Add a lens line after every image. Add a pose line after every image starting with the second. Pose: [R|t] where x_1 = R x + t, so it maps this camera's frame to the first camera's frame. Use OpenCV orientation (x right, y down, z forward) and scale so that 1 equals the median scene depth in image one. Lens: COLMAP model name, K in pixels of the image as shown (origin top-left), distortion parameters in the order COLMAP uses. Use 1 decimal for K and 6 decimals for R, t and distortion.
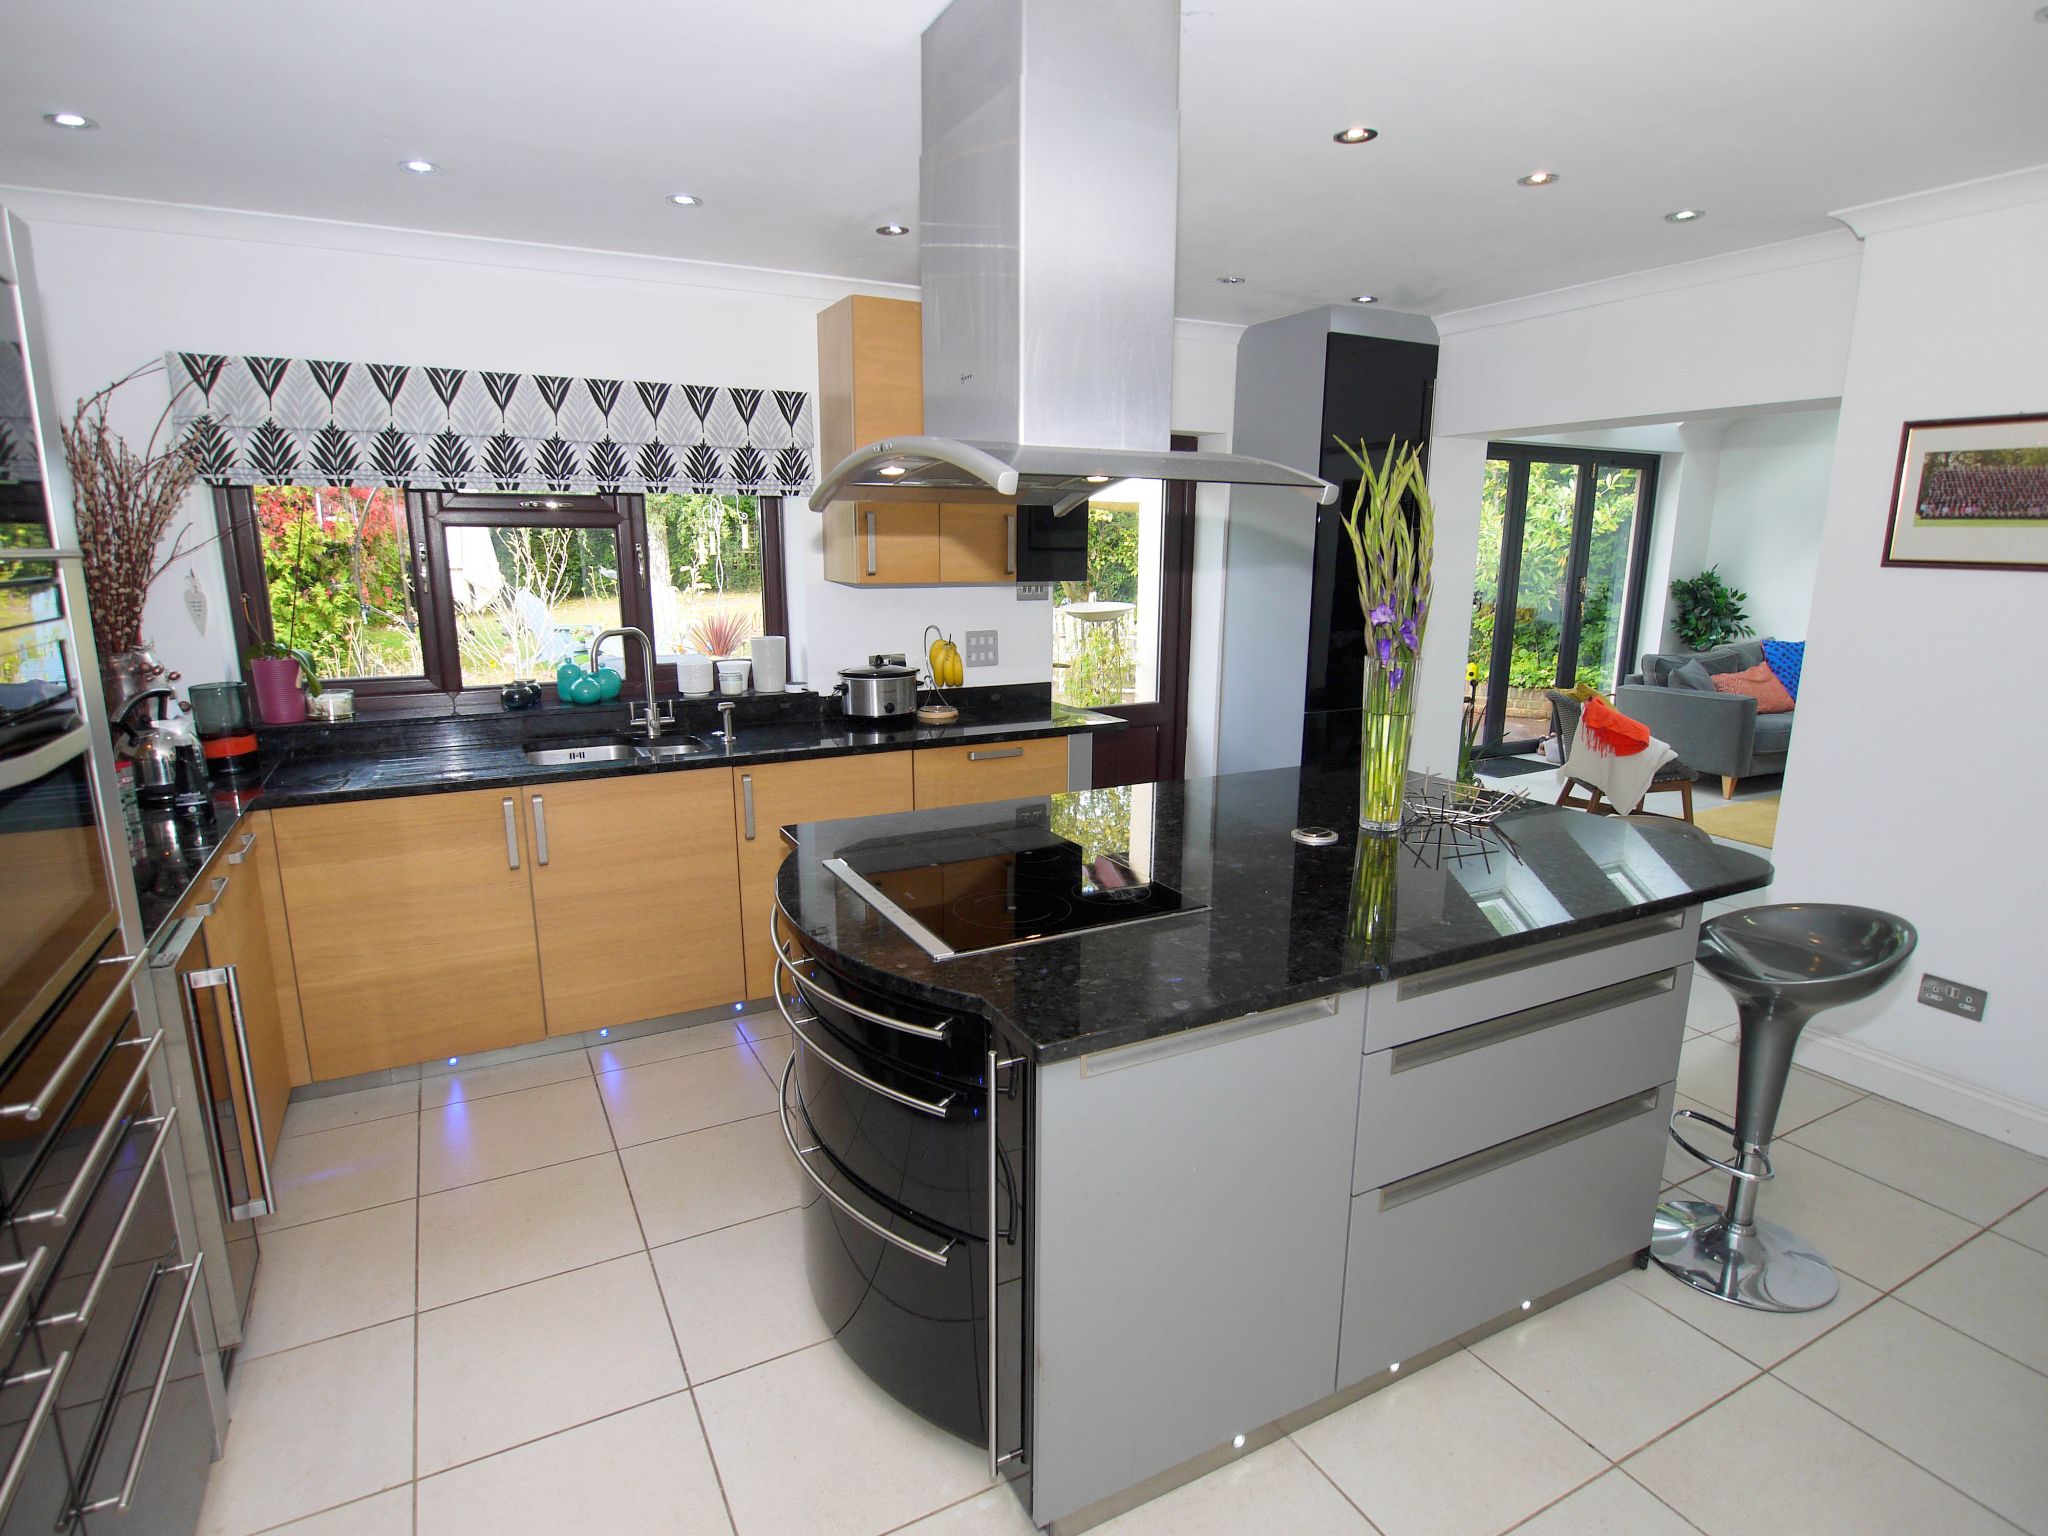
lens RADIAL K [[1079.2, 0, 1016.3], [0, 1079.2, 780.1], [0, 0, 1]] dist [-0.003557, -0.000243]
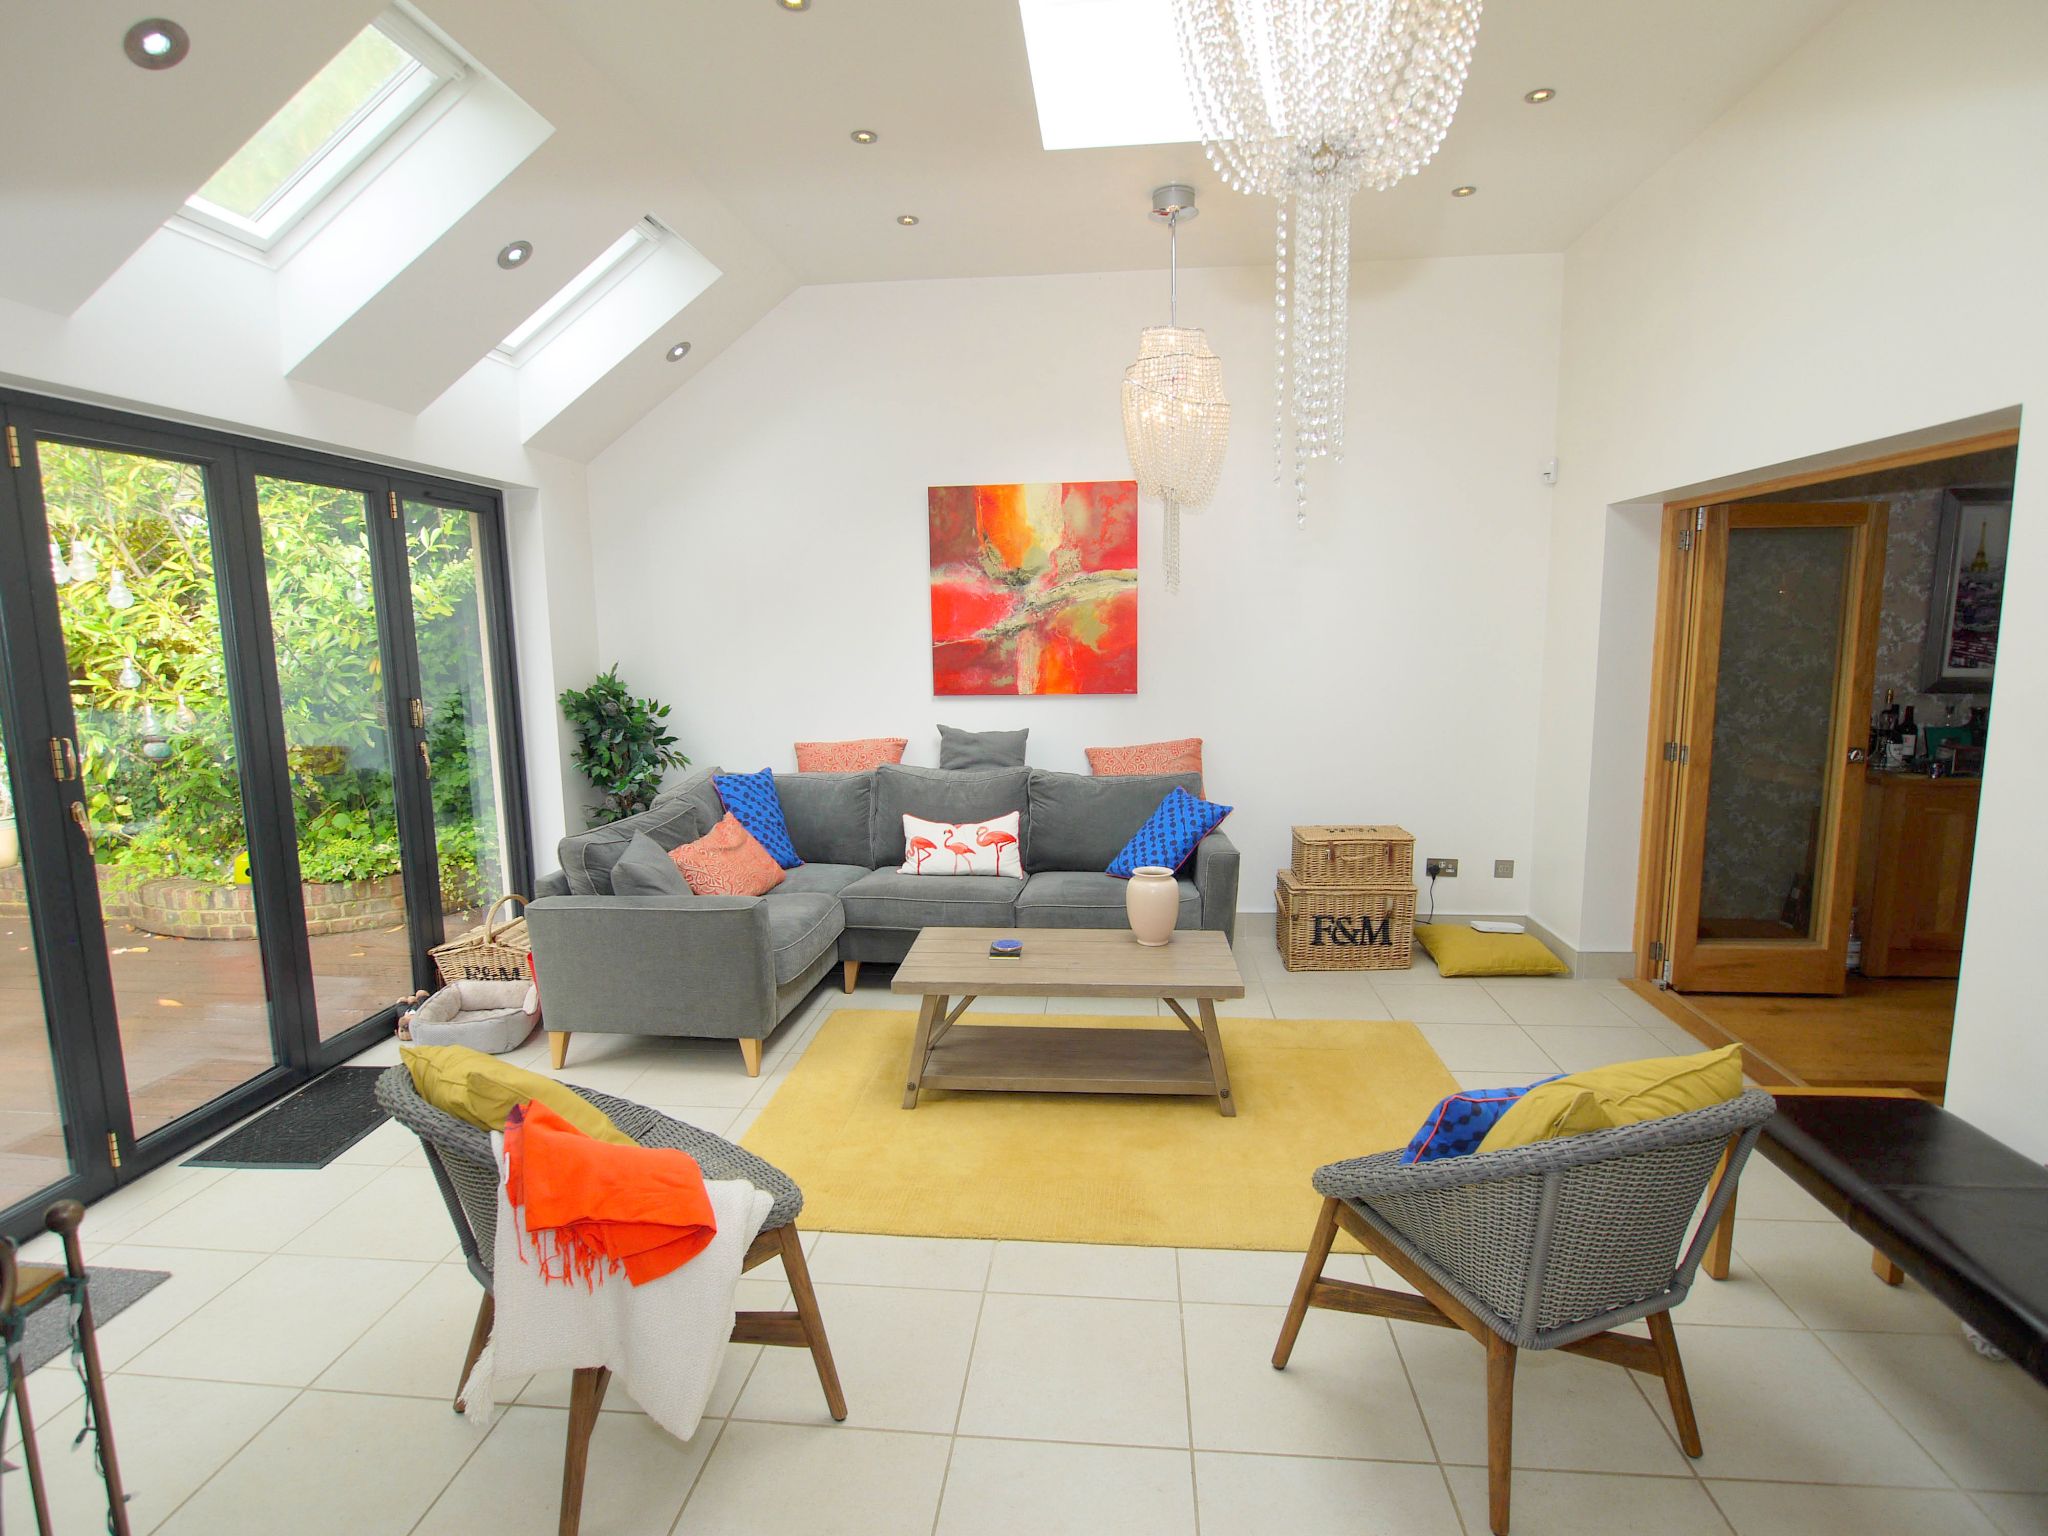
lens RADIAL K [[1079.2, 0, 1028.3], [0, 1079.2, 779.5], [0, 0, 1]] dist [-0.003557, -0.000243]
pose [[0.546857, -0.132721, 0.826639, 0.232586], [0.198520, 0.979753, 0.025975, -0.097711], [-0.813349, 0.149900, 0.562133, 0.434178]]
